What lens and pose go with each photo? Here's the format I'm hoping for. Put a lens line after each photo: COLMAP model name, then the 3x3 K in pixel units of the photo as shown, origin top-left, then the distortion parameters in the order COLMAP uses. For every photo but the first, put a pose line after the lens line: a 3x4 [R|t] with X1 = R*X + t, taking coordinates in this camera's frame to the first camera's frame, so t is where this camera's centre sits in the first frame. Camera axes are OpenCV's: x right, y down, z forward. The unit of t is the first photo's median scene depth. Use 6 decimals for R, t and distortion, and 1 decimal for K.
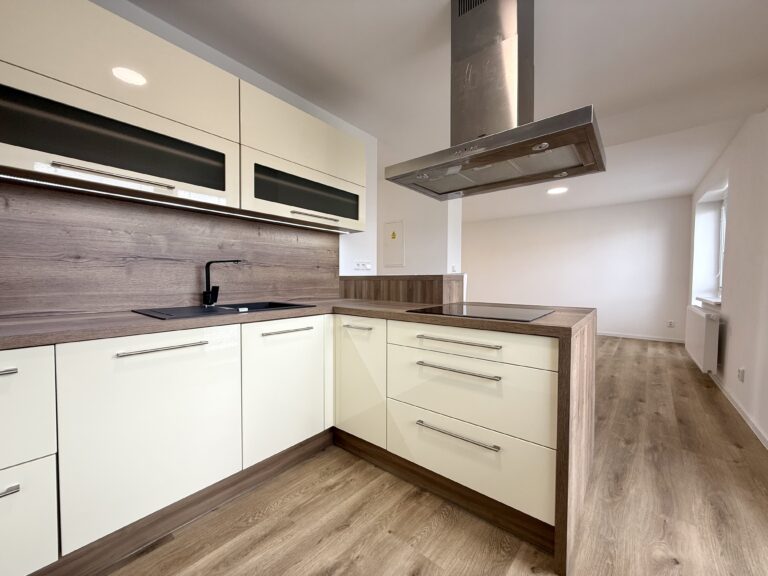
lens RADIAL K [[307.3, 0, 381.7], [0, 307.3, 288.2], [0, 0, 1]] dist [0.000056, 0.000141]
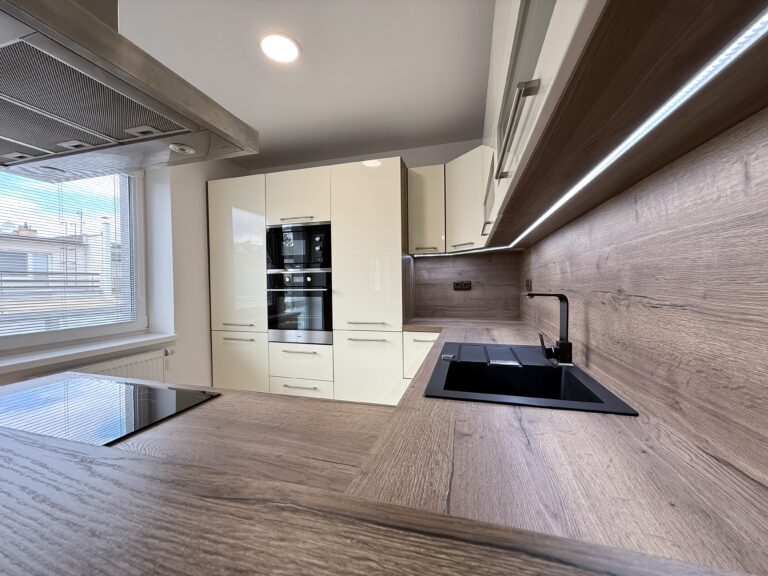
lens RADIAL K [[307.3, 0, 381.7], [0, 307.3, 288.2], [0, 0, 1]] dist [0.000056, 0.000141]
pose [[-0.919102, 0.013424, -0.393791, 0.022243], [-0.003270, 0.999125, 0.041692, -0.109086], [0.394006, 0.039607, -0.918254, 1.254207]]
